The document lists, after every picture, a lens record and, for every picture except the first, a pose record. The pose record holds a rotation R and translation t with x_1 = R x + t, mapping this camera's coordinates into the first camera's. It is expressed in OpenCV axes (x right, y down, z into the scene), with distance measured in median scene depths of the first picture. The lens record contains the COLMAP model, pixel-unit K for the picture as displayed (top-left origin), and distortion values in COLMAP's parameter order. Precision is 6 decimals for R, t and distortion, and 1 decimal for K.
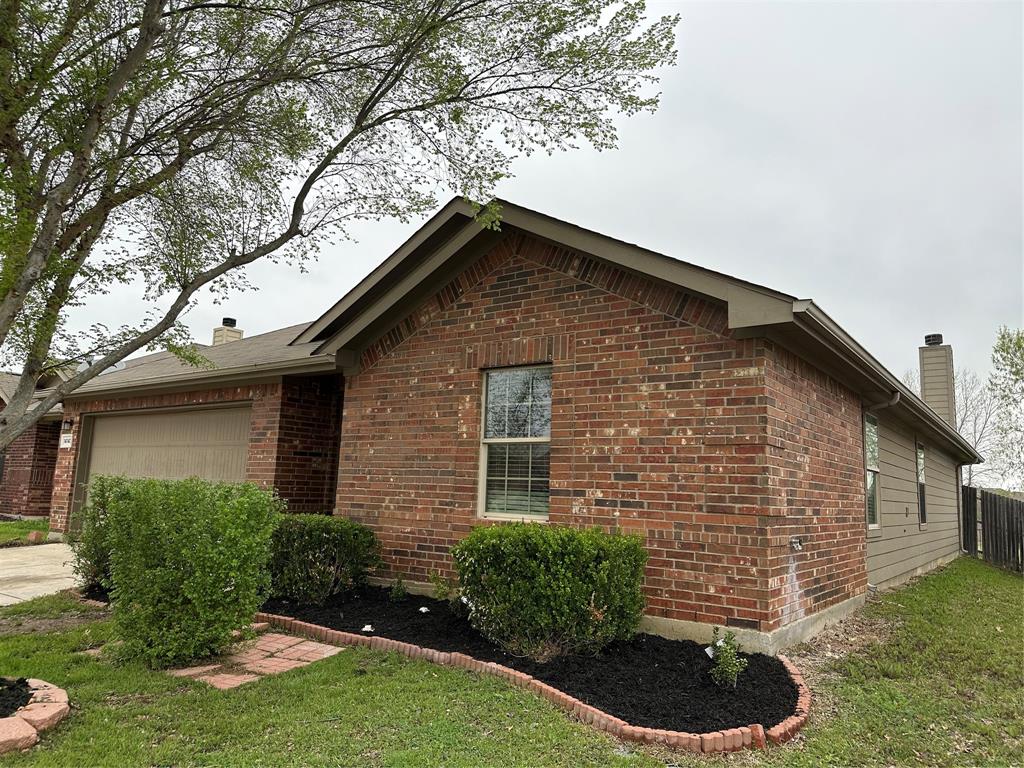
lens RADIAL K [[705.6, 0, 483.2], [0, 705.6, 385.5], [0, 0, 1]] dist [0.163654, -0.245128]
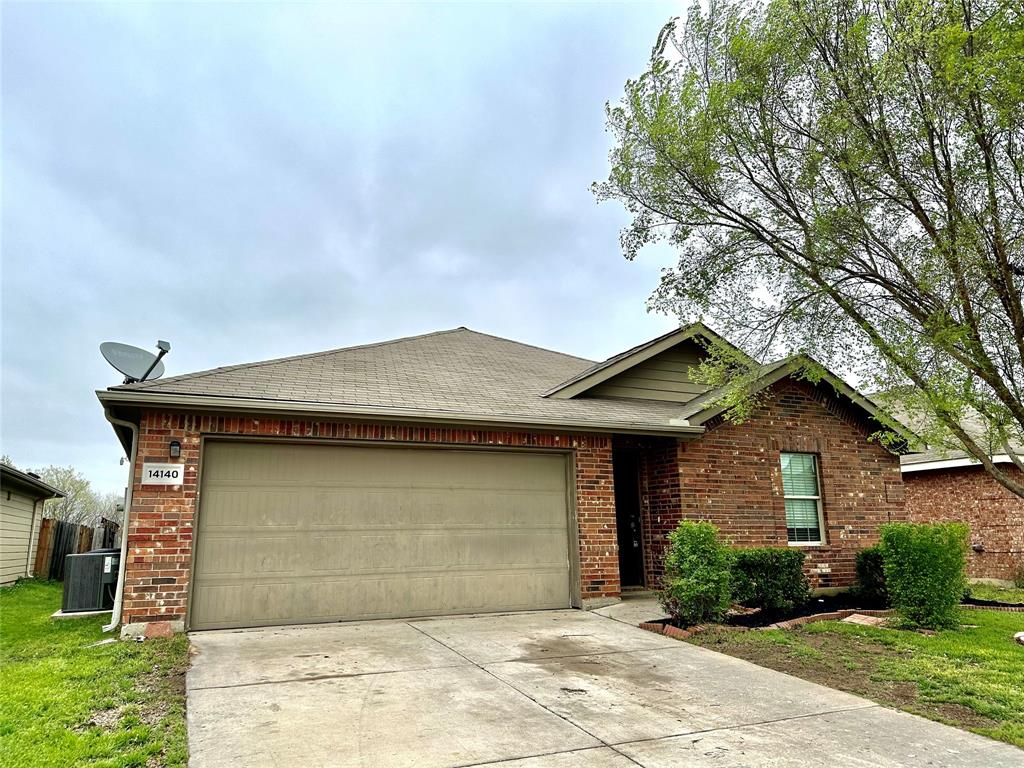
lens RADIAL K [[705.6, 0, 483.2], [0, 705.6, 385.5], [0, 0, 1]] dist [0.163654, -0.245128]
pose [[0.483361, 0.141496, 0.863910, -1.655303], [-0.098403, 0.989379, -0.106989, 0.065791], [-0.869873, -0.033297, 0.492151, 0.741848]]
